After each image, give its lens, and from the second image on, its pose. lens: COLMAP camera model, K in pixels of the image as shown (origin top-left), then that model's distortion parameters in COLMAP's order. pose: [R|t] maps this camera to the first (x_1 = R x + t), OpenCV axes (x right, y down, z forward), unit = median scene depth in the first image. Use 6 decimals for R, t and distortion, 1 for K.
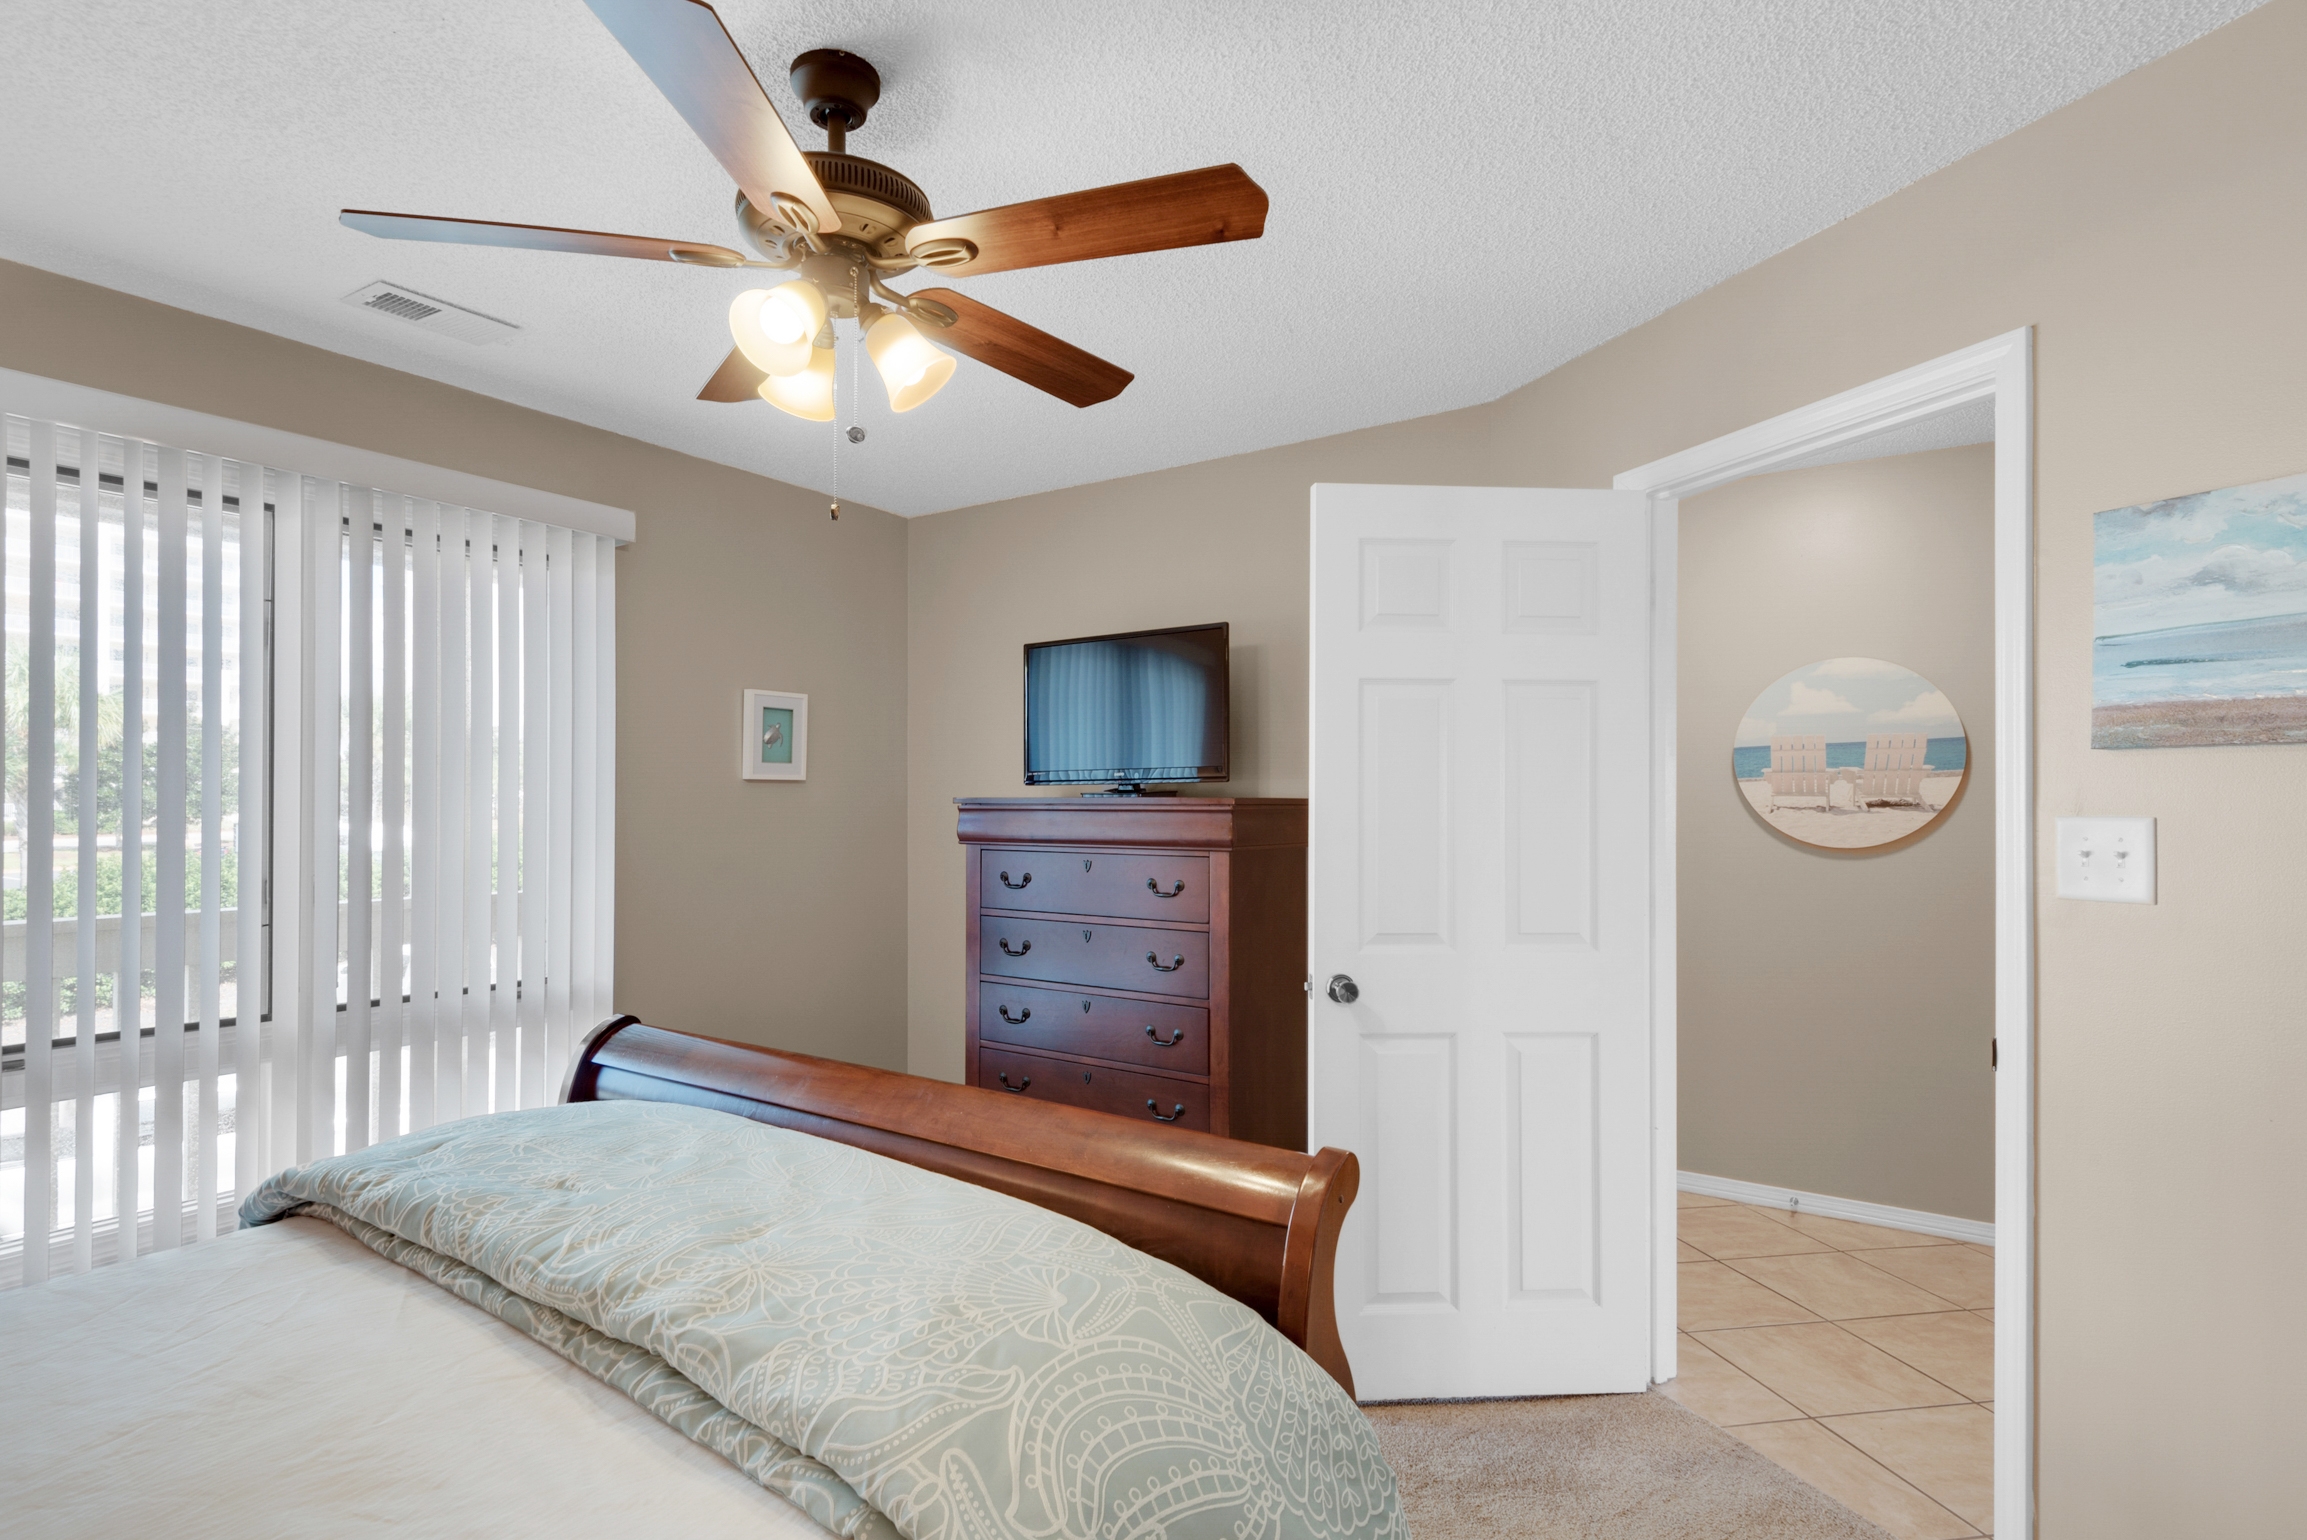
lens RADIAL K [[1092.2, 0, 1110.1], [0, 1092.2, 776.4], [0, 0, 1]] dist [0.001859, -0.004824]
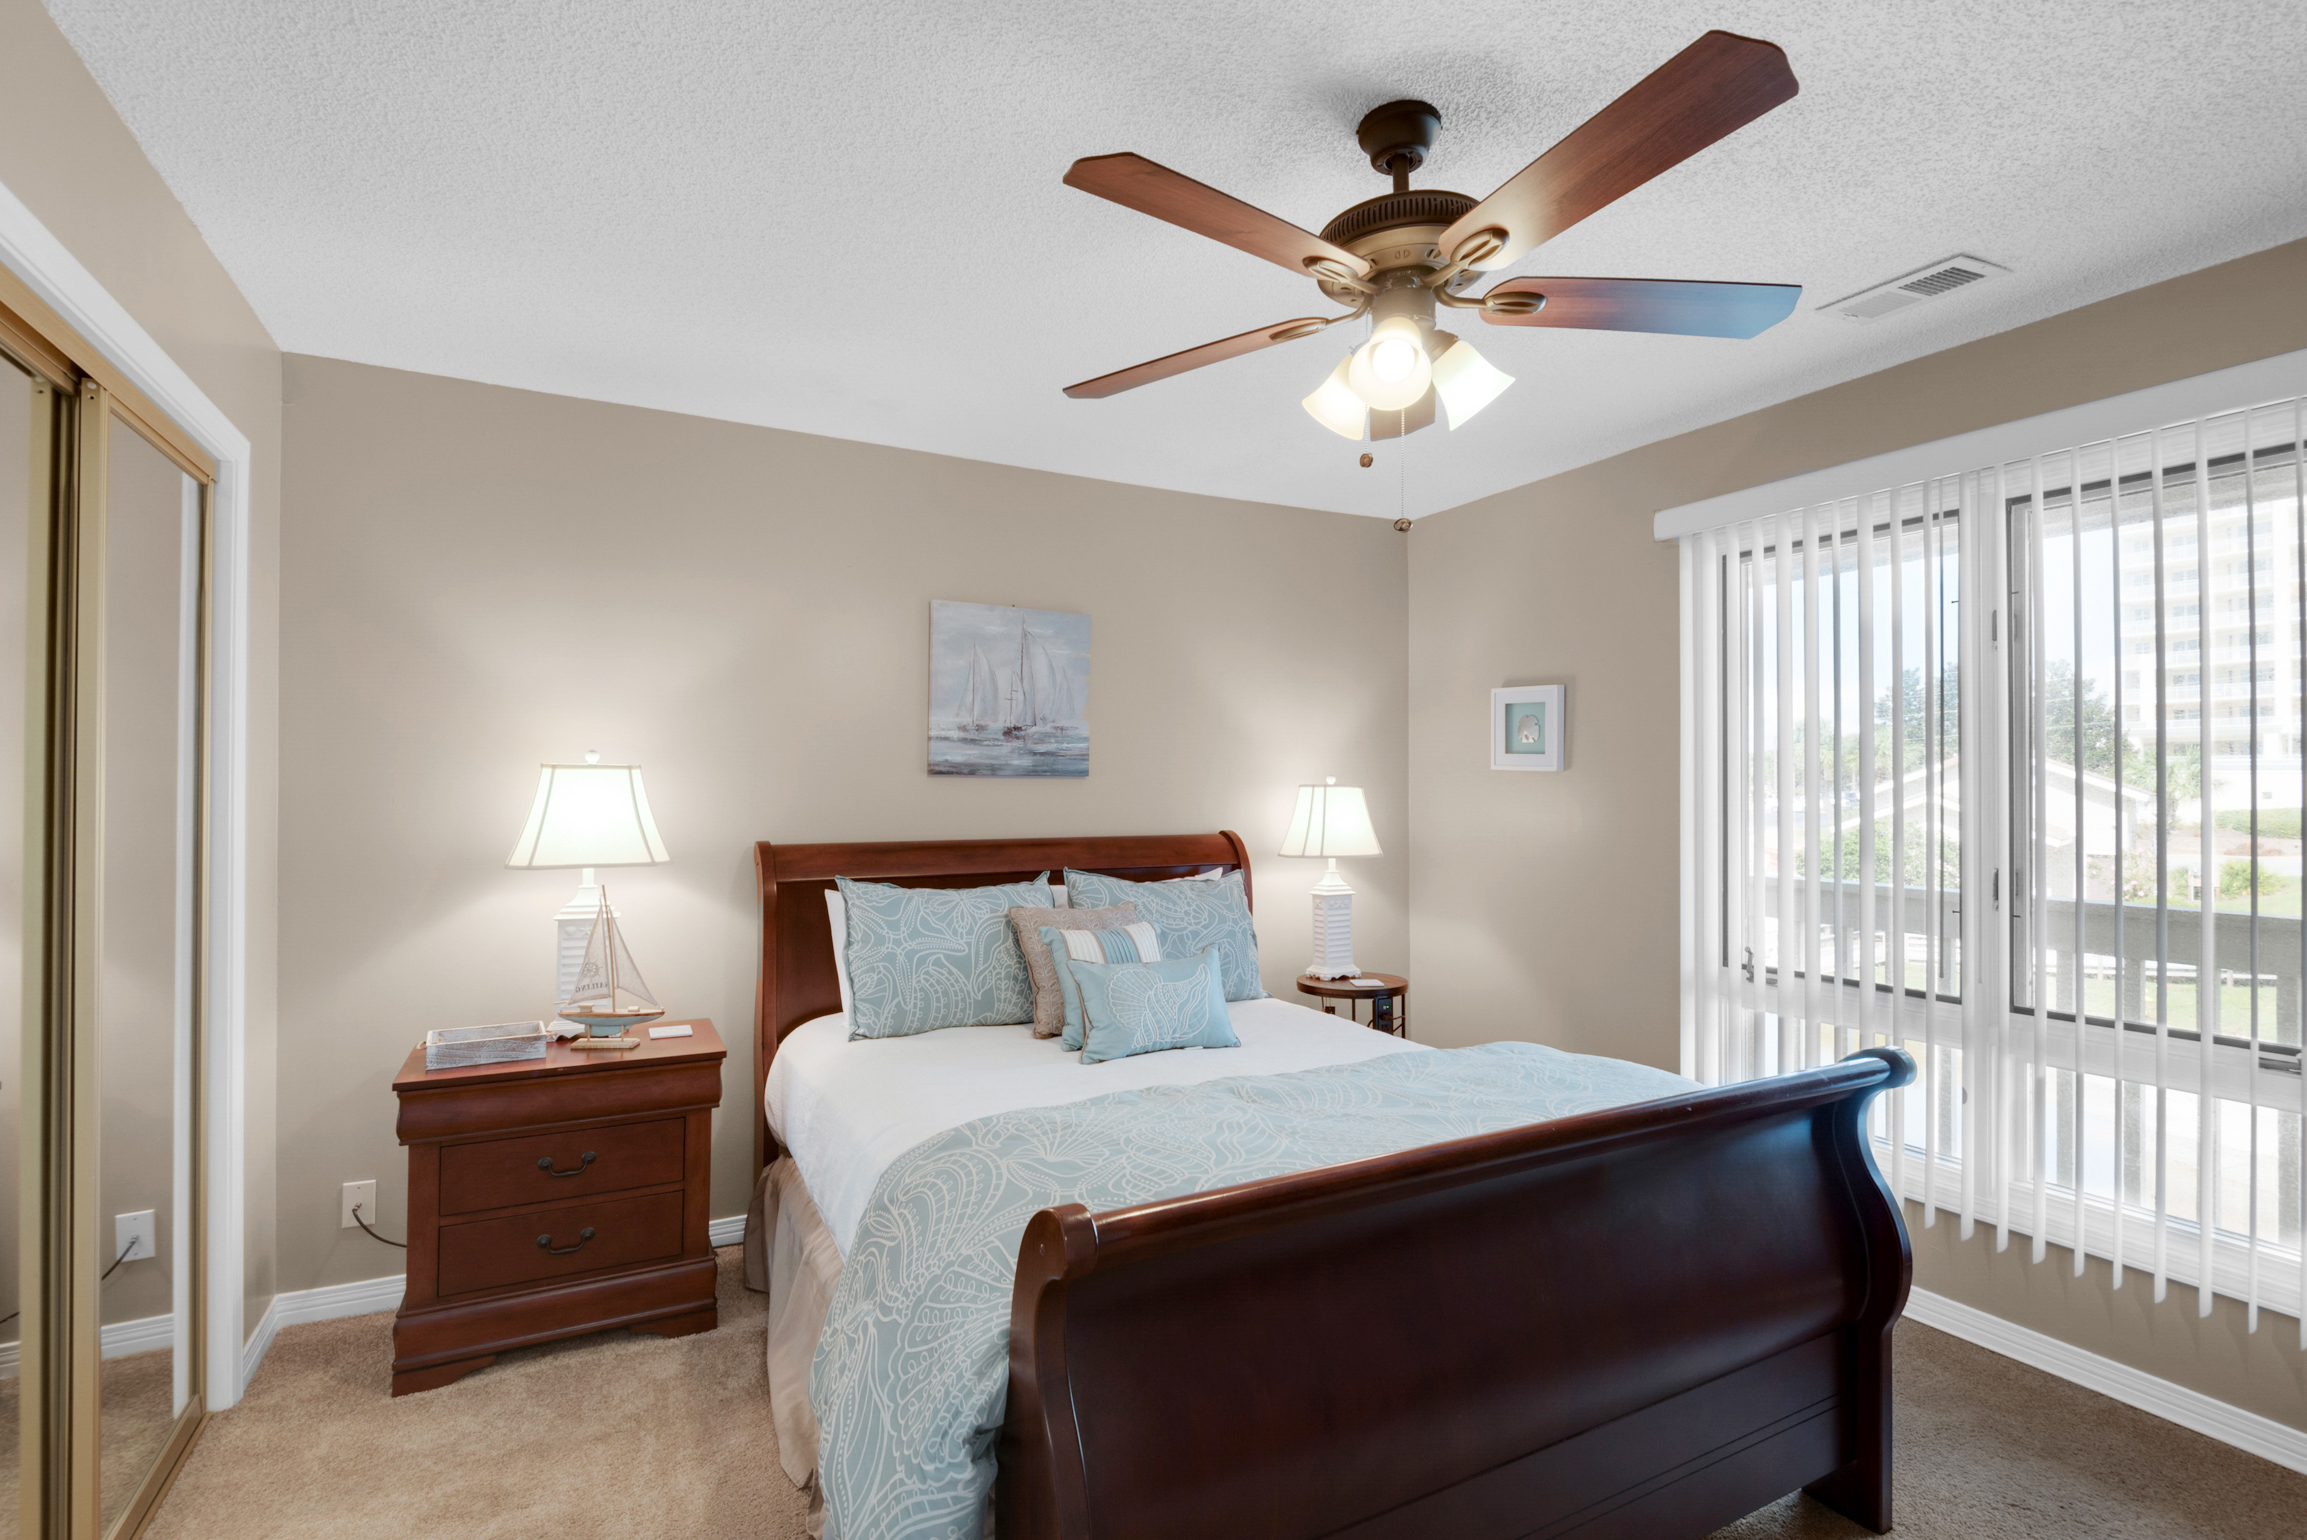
lens RADIAL K [[1092.2, 0, 1157.5], [0, 1092.2, 770.6], [0, 0, 1]] dist [0.001859, -0.004824]
pose [[-0.430519, -0.008599, -0.902541, 1.124680], [0.006852, 0.999895, -0.012795, 0.014960], [0.902555, -0.011693, -0.430415, 1.703299]]
